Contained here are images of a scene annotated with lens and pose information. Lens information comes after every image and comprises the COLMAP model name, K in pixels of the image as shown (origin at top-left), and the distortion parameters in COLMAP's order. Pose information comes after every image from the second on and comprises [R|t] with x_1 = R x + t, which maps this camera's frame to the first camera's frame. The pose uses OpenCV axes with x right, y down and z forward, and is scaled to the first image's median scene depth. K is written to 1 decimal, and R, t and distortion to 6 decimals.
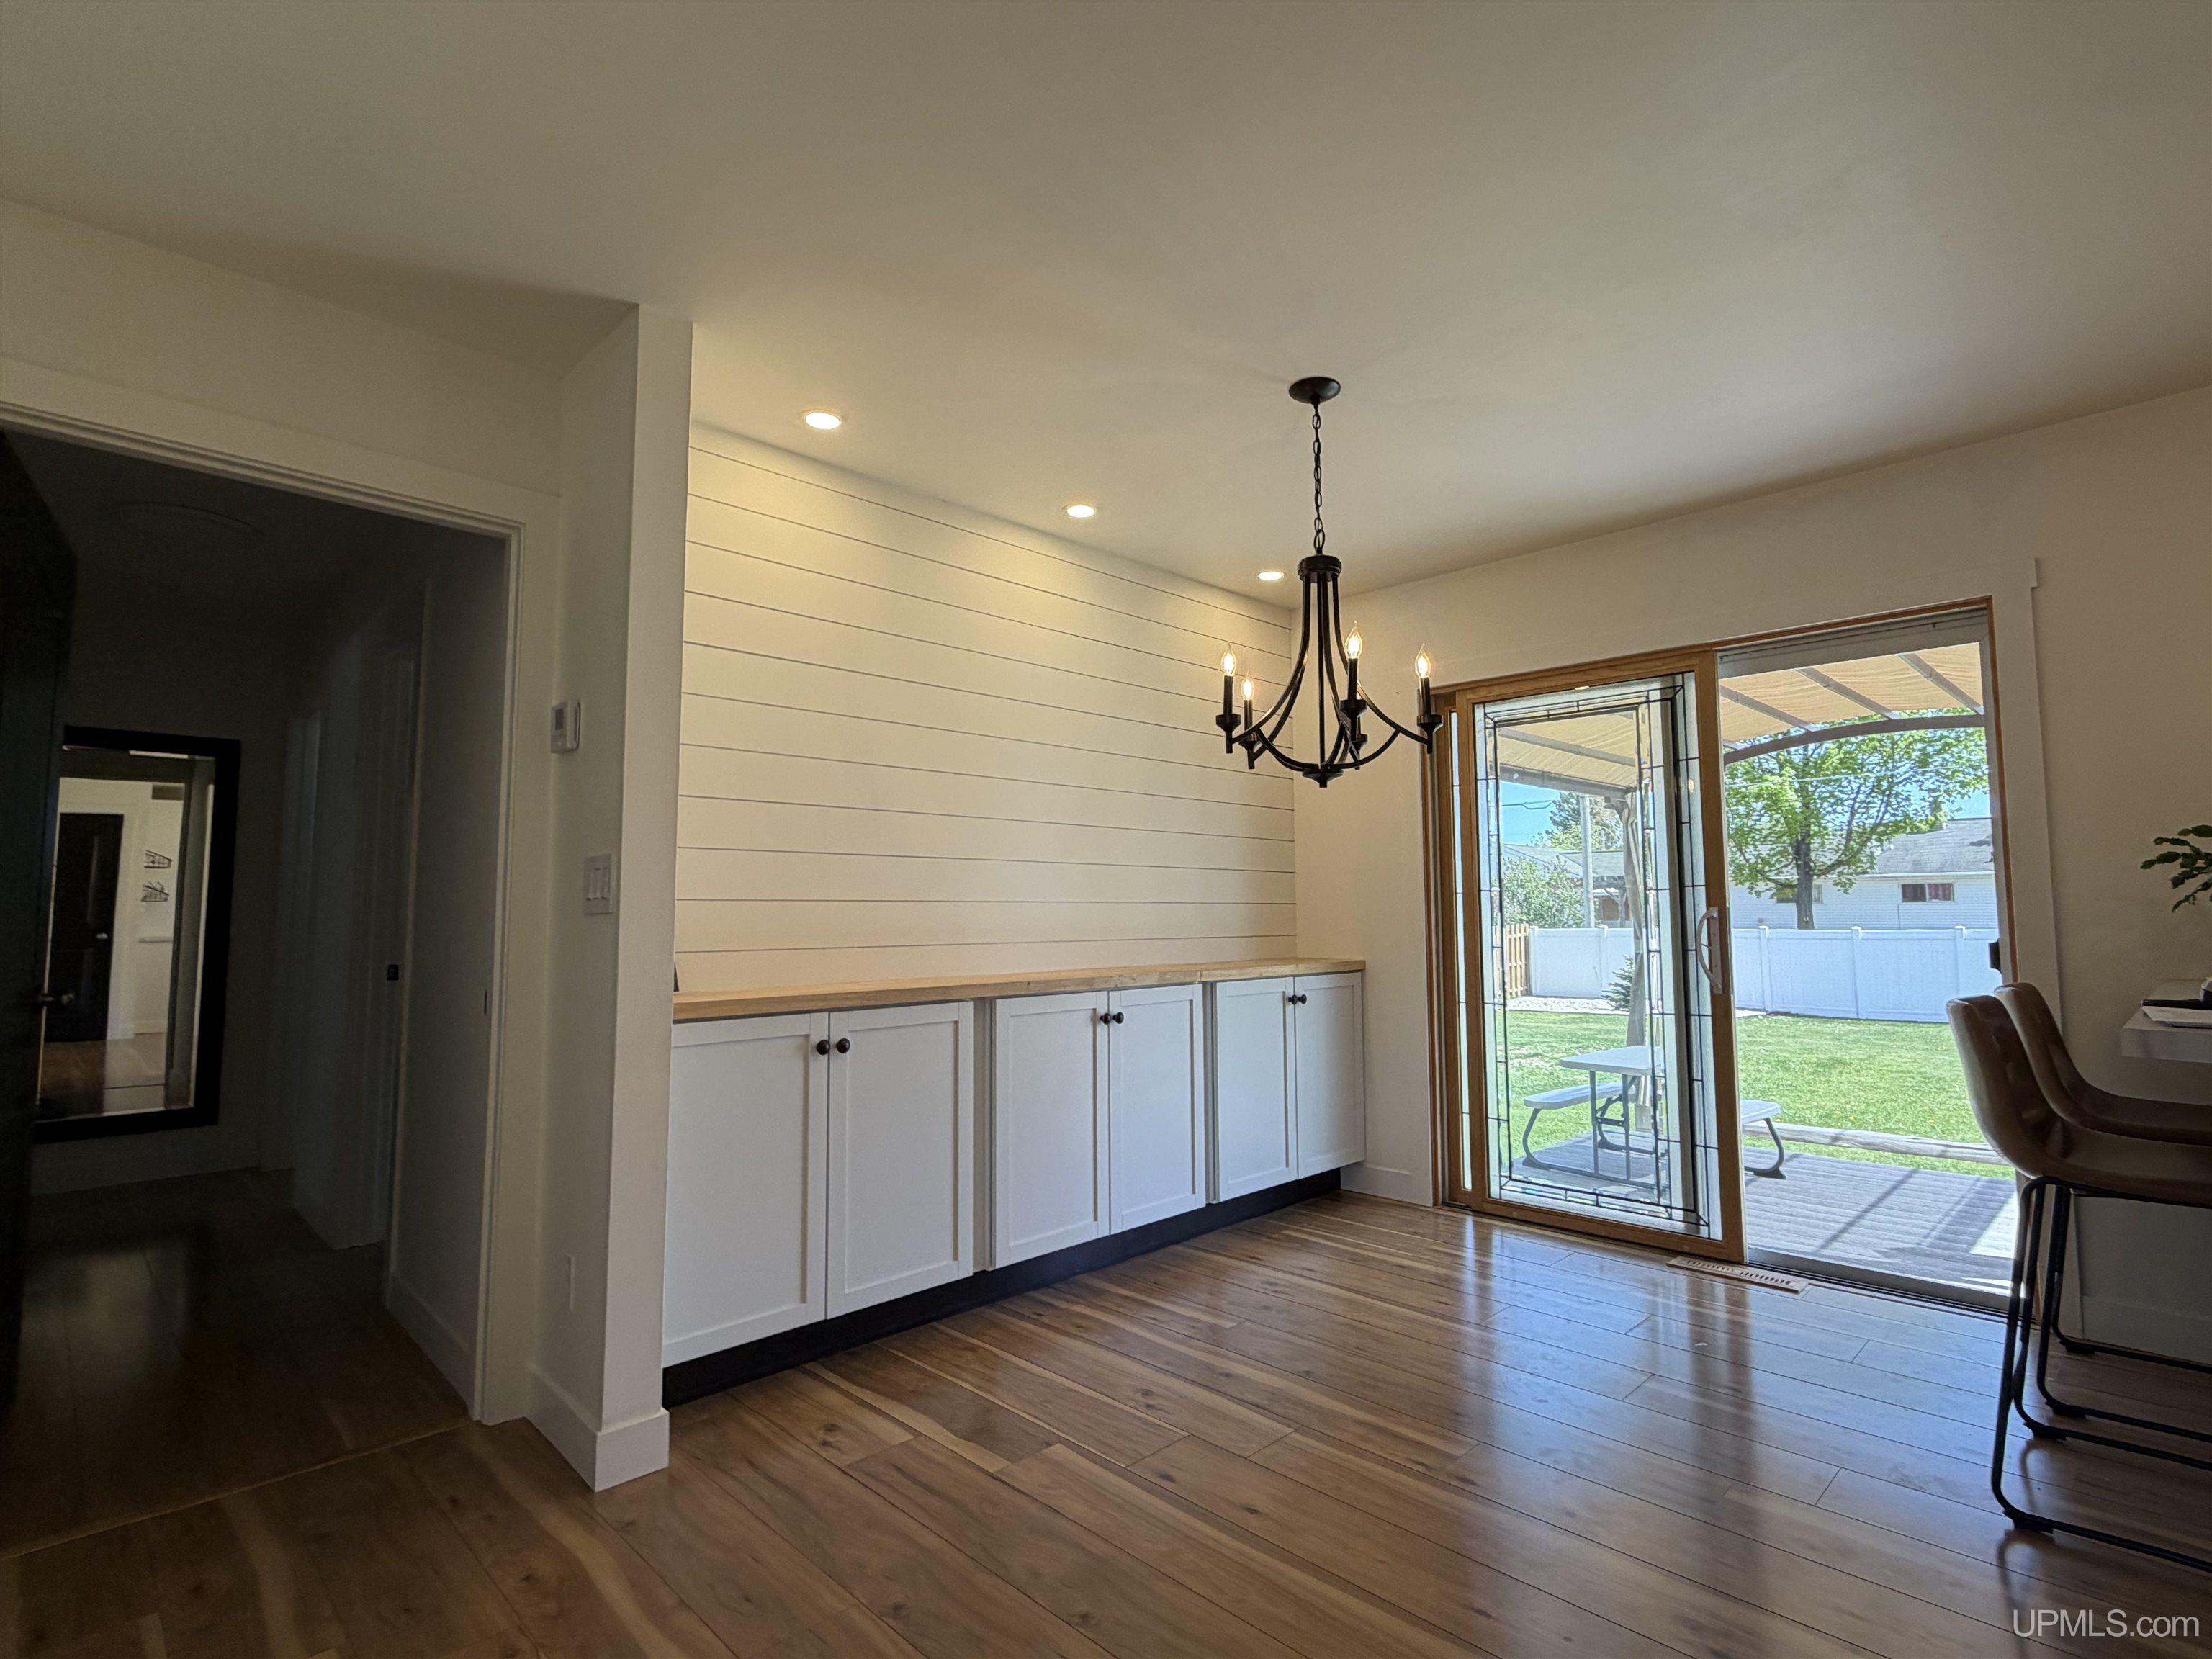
lens RADIAL K [[1092.0, 0, 1106.0], [0, 1092.0, 829.5], [0, 0, 1]] dist [-0.001138, -0.000037]
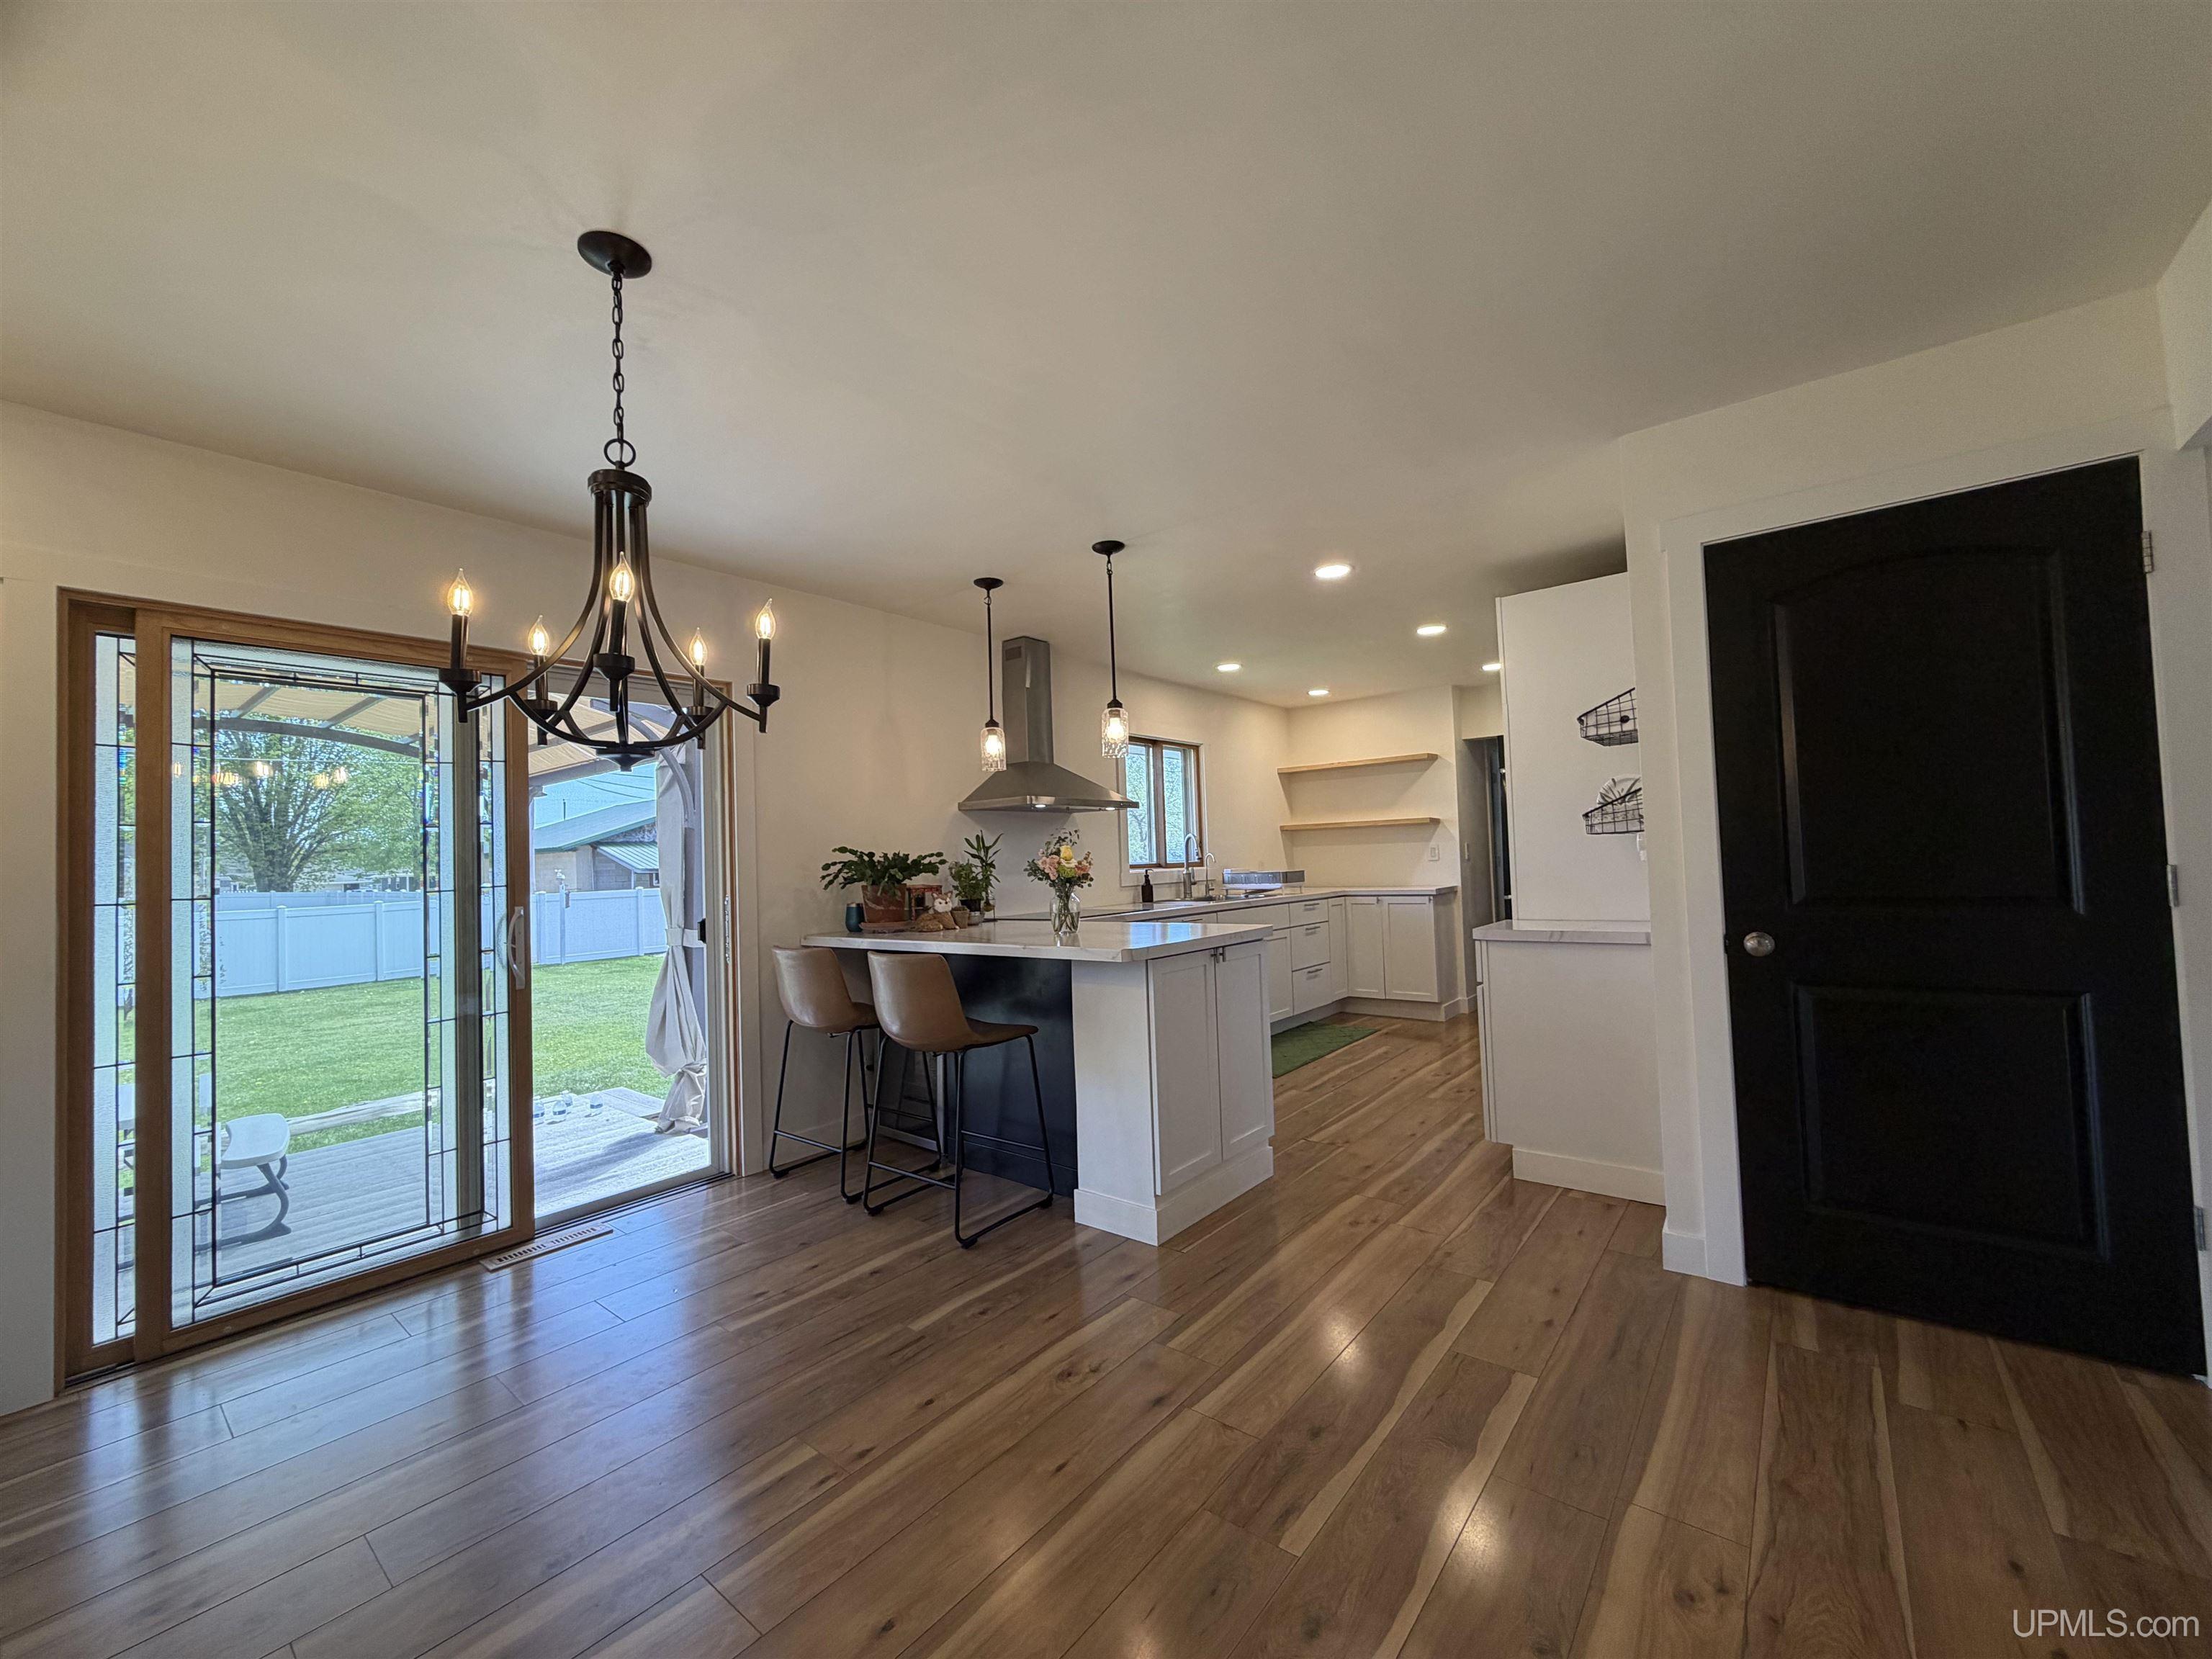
lens RADIAL K [[879.7, 0, 1100.2], [0, 879.7, 832.0], [0, 0, 1]] dist [0.000841, 0.000142]
pose [[-0.113594, 0.039446, 0.992744, -0.344745], [-0.042306, 0.998113, -0.044501, 0.013635], [-0.992626, -0.047054, -0.111711, 0.543128]]
